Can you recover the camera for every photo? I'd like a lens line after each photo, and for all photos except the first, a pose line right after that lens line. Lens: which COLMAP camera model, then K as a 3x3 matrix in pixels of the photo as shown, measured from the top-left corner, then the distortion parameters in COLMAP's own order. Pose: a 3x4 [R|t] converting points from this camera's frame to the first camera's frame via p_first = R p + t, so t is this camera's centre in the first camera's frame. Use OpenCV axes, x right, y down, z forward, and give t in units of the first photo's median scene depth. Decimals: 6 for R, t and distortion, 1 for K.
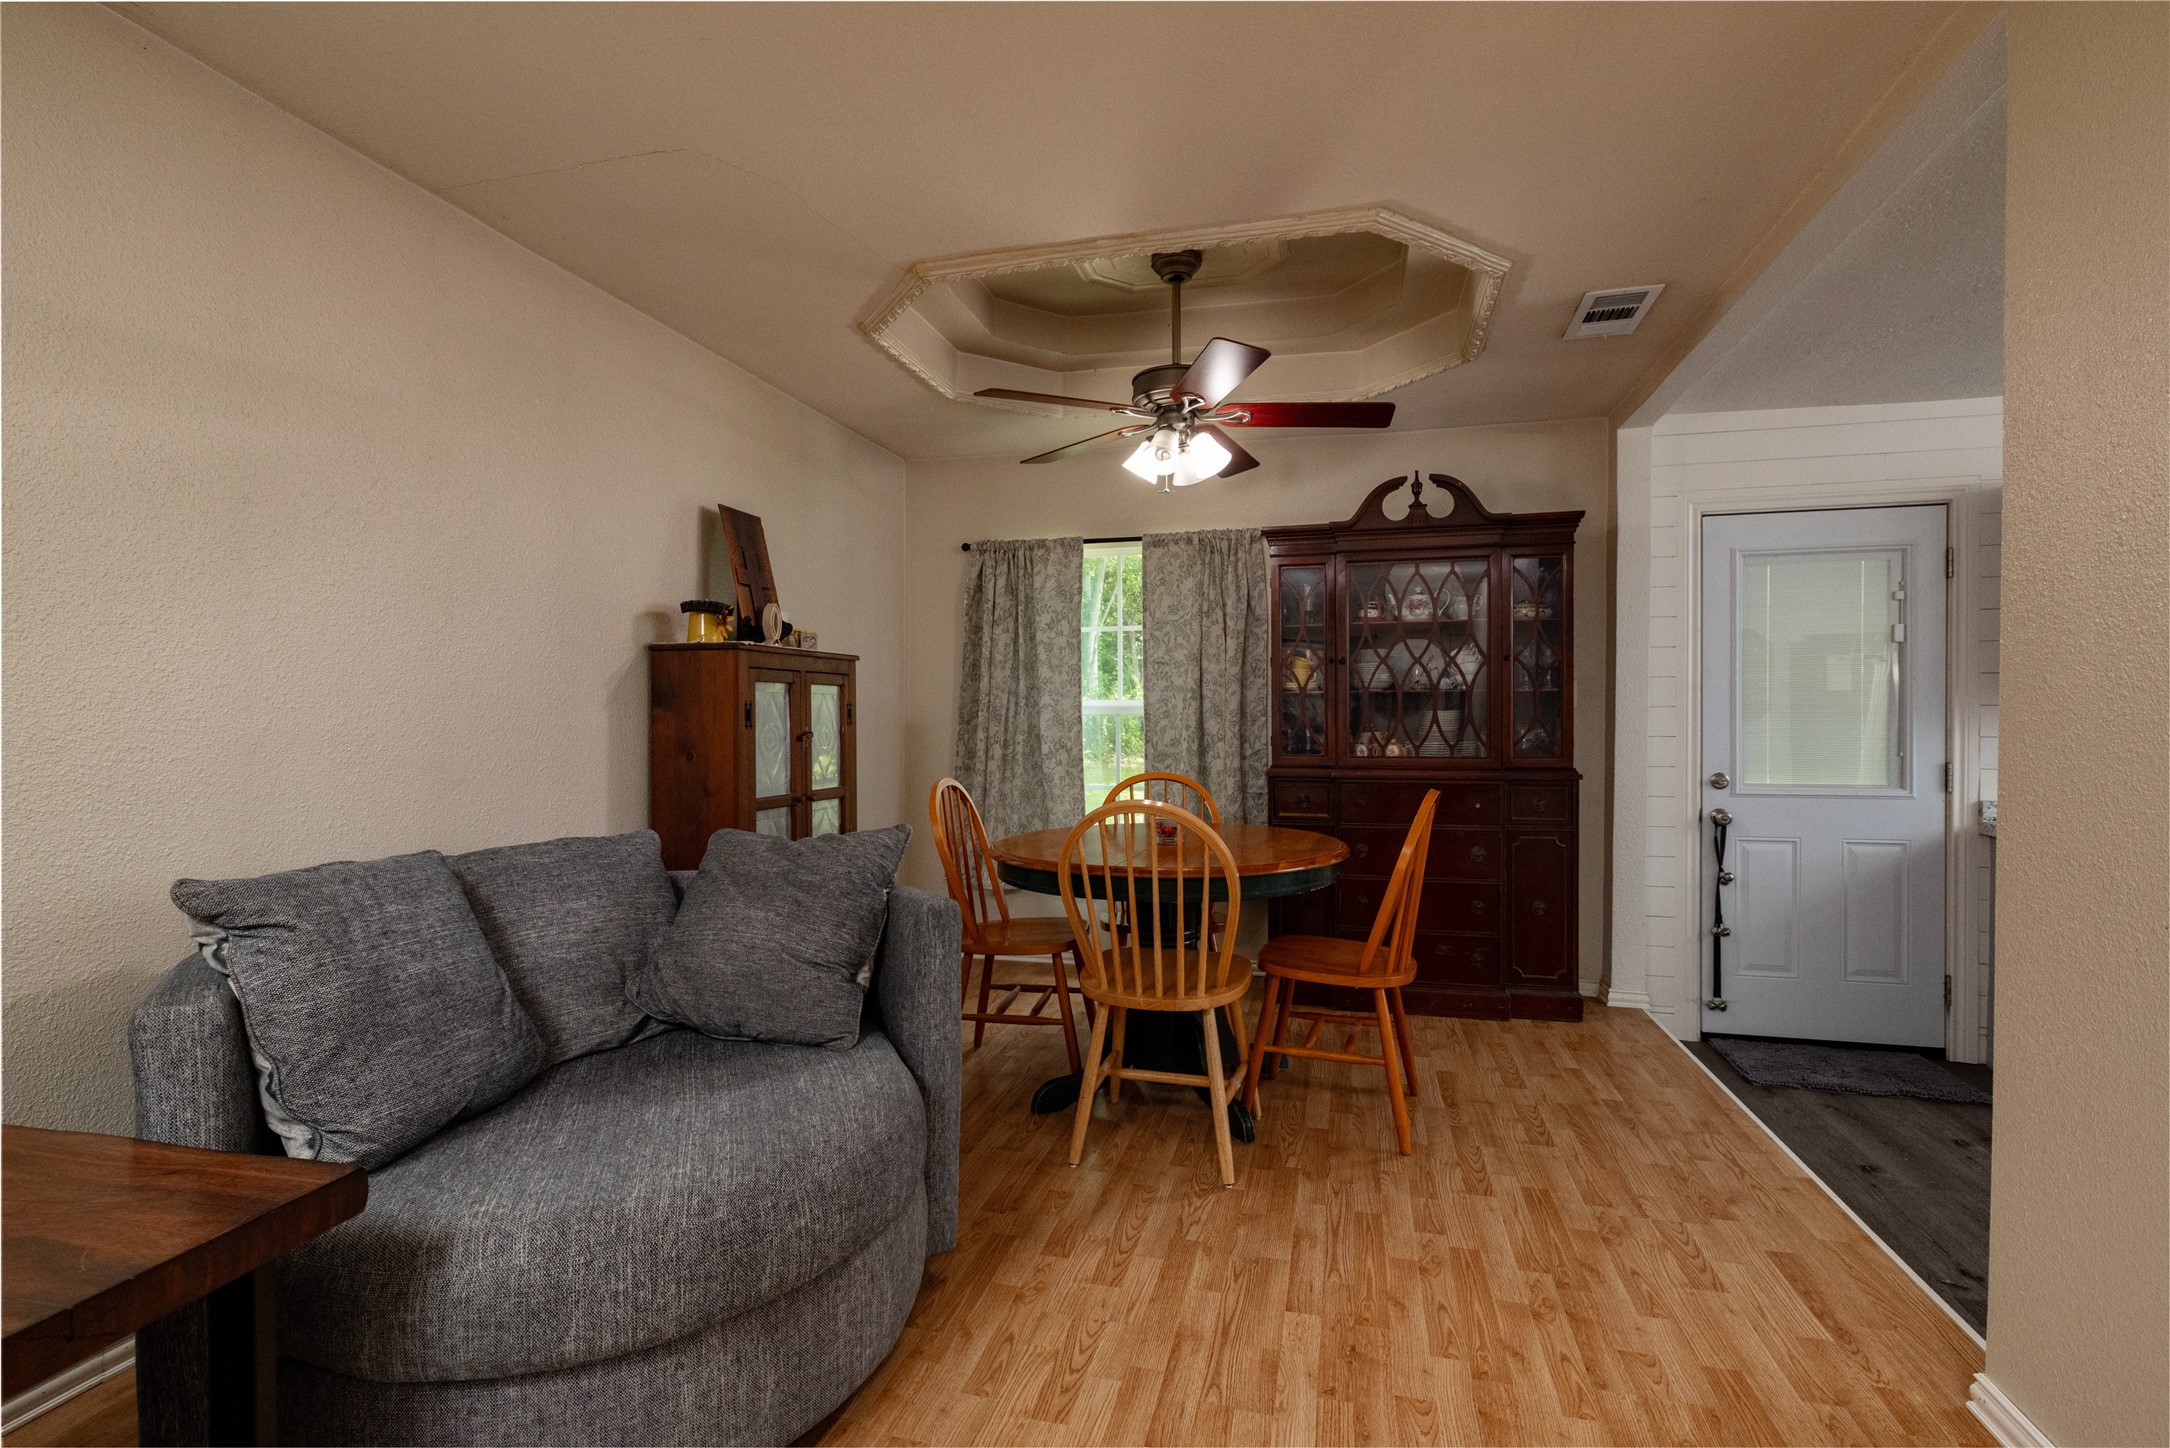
lens RADIAL K [[1005.4, 0, 1086.3], [0, 1005.4, 724.8], [0, 0, 1]] dist [-0.000896, 0.001550]
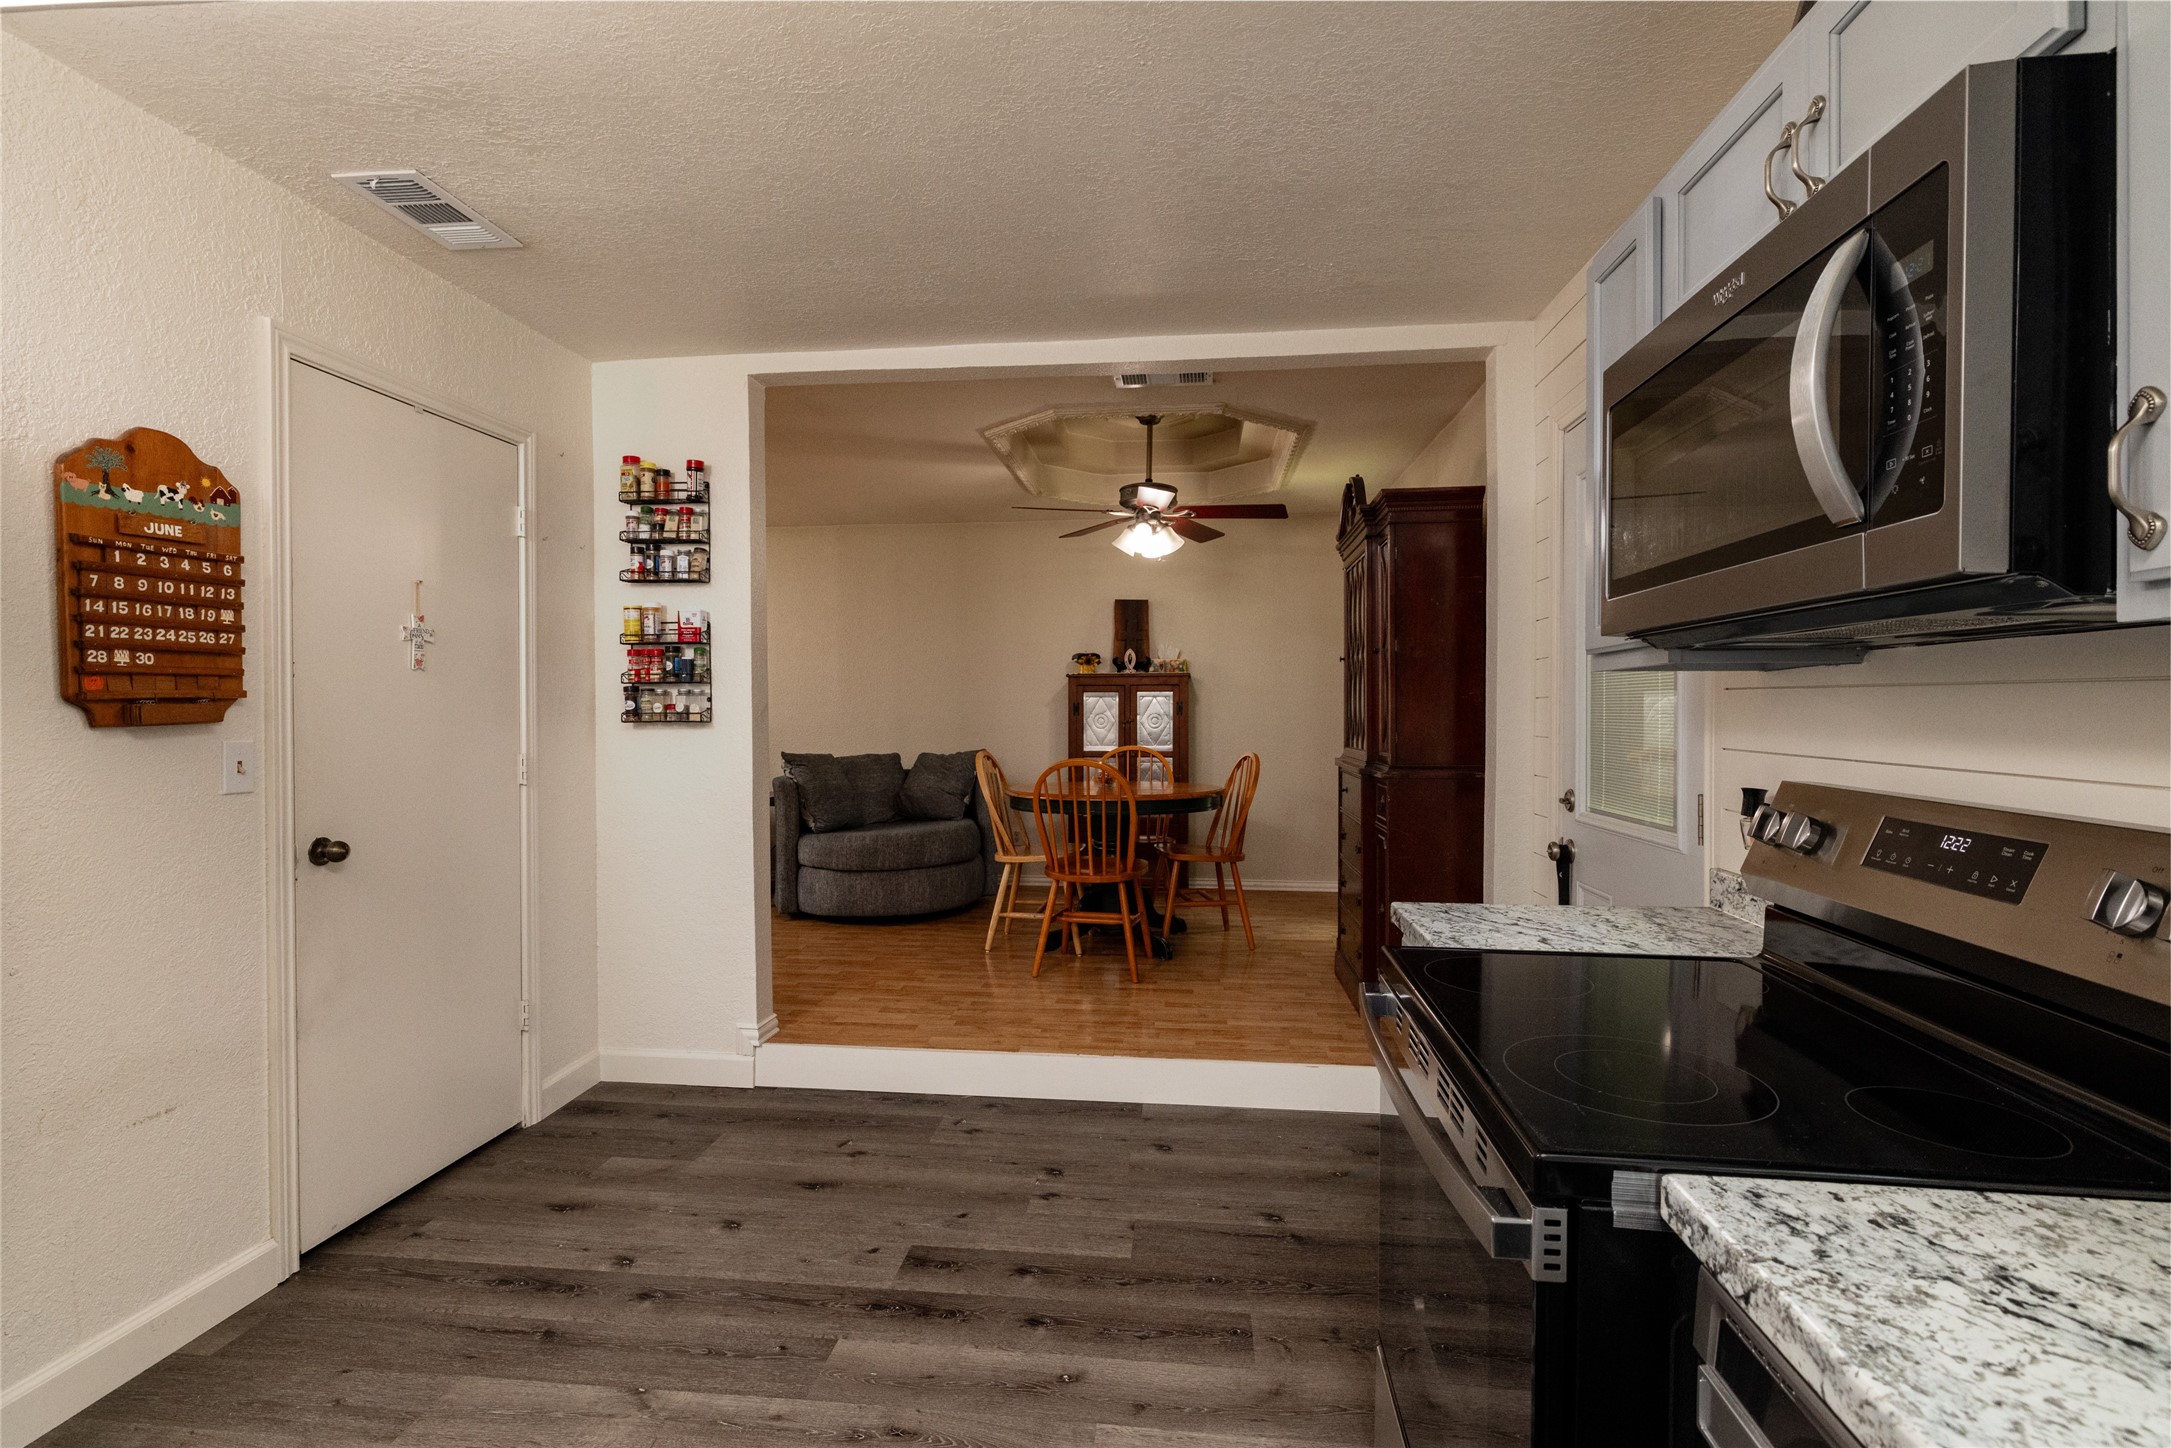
lens RADIAL K [[1005.8, 0, 1083.2], [0, 1005.8, 720.9], [0, 0, 1]] dist [-0.000896, 0.001550]
pose [[0.146104, 0.011209, -0.989206, 1.327202], [-0.009862, 0.999903, 0.009873, -0.004464], [0.989220, 0.008313, 0.146200, 0.568918]]
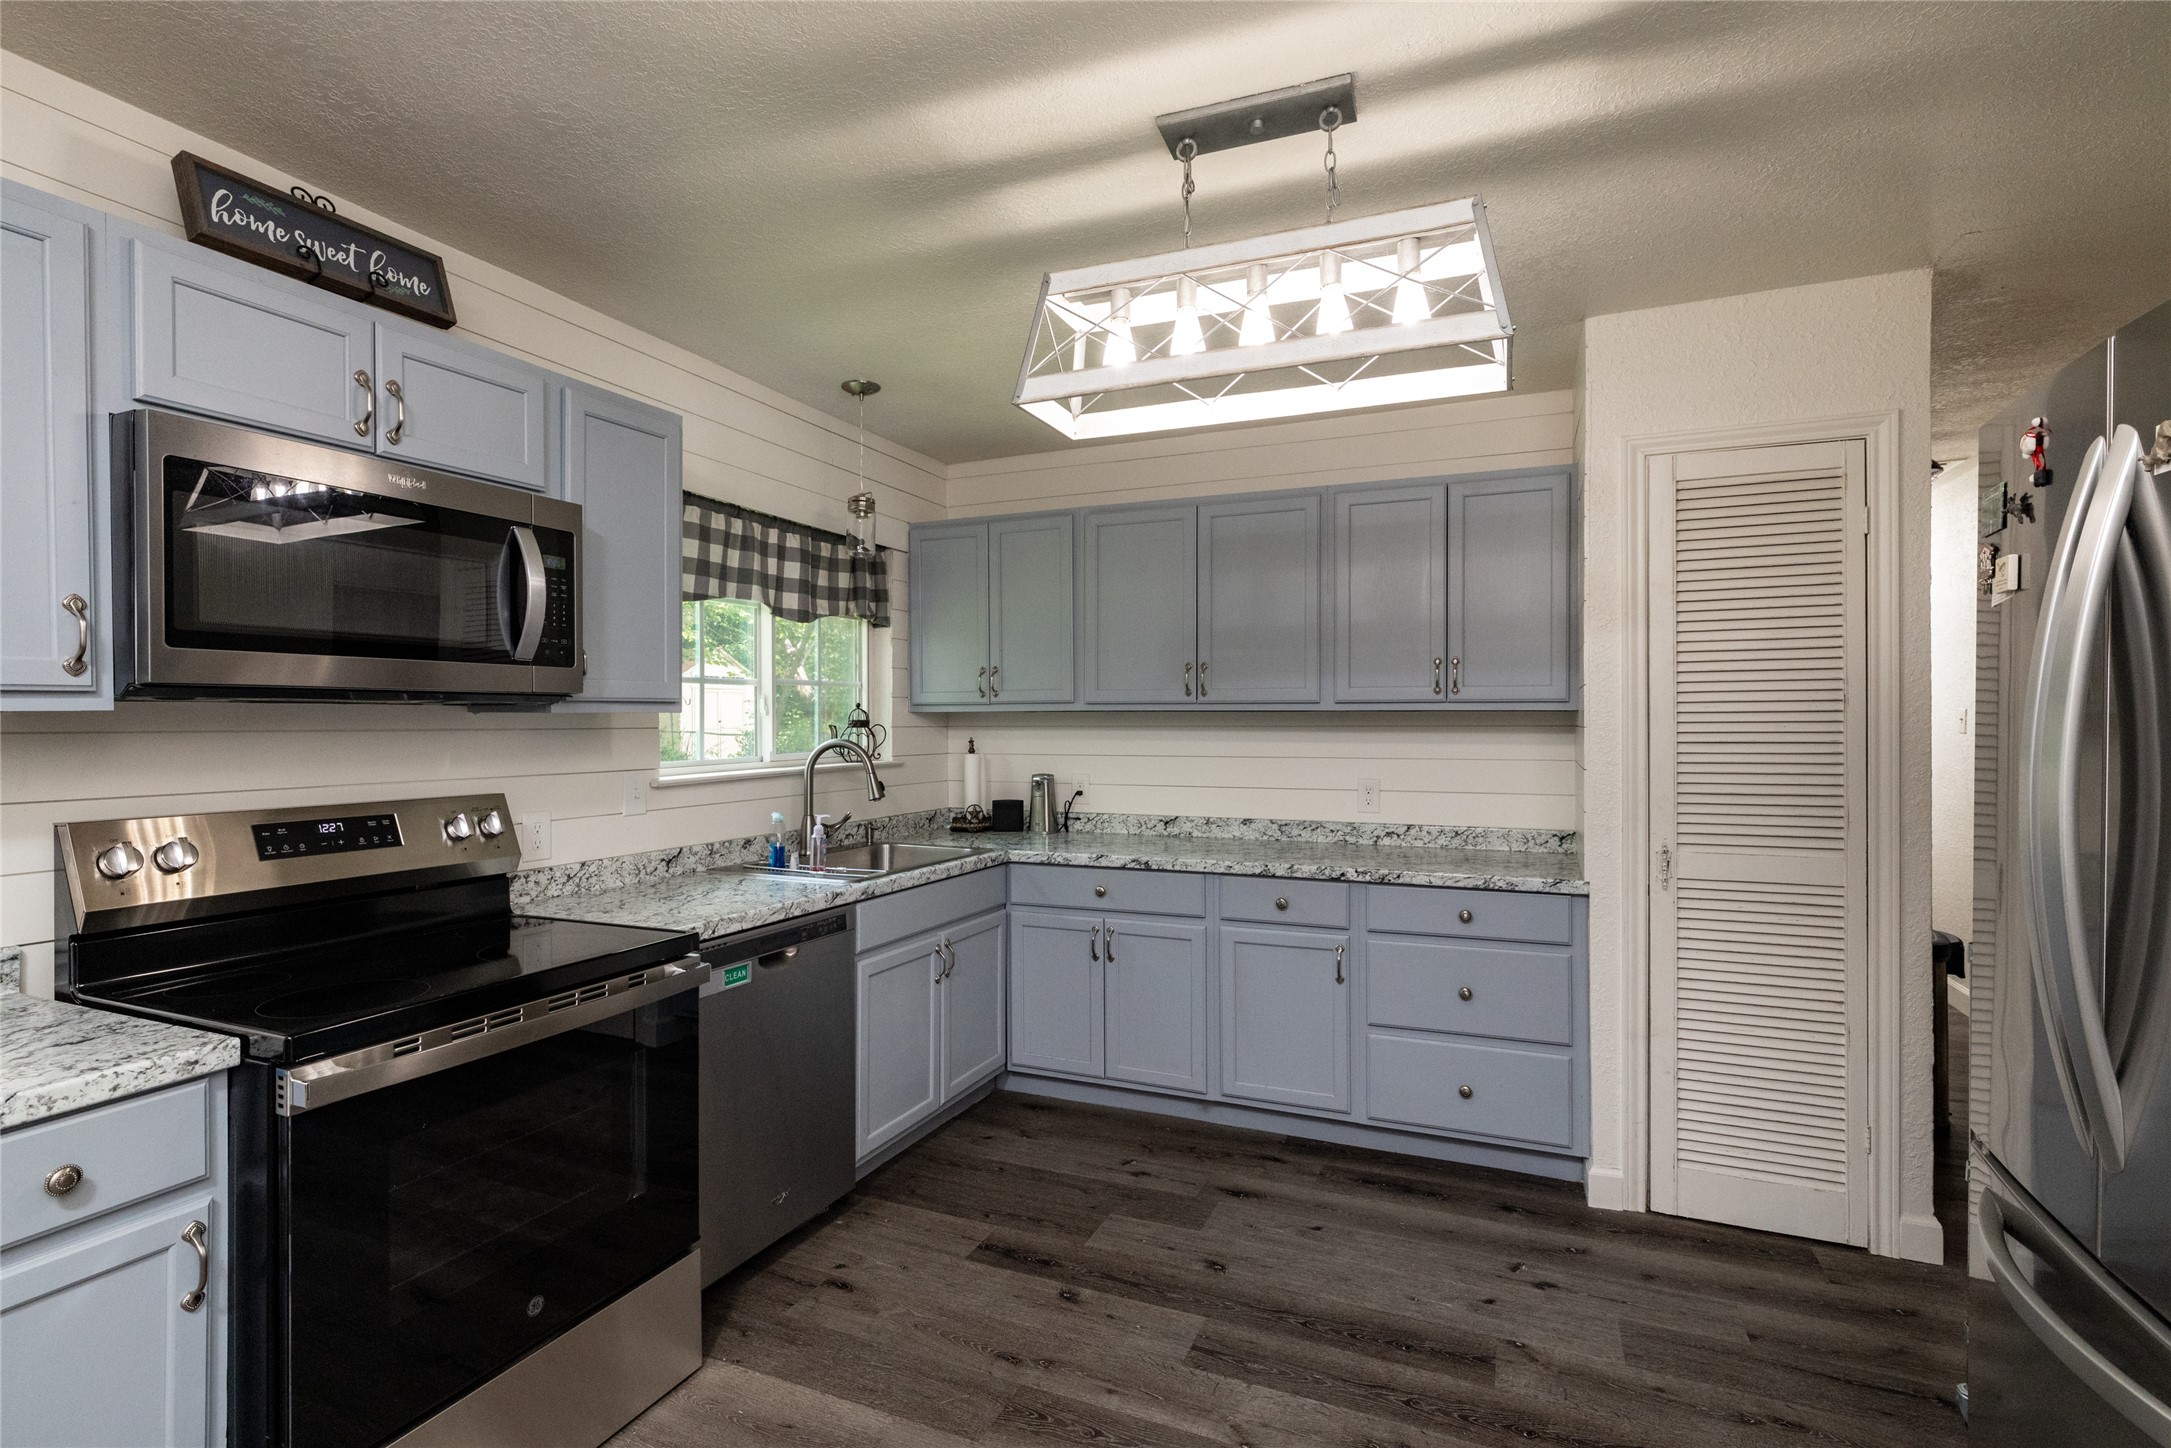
lens RADIAL K [[1005.8, 0, 1087.3], [0, 1005.8, 723.9], [0, 0, 1]] dist [-0.000896, 0.001550]
pose [[0.152135, -0.010036, 0.988309, 0.607576], [0.012528, 0.999888, 0.008225, -0.019592], [-0.988280, 0.011130, 0.152244, 0.412353]]
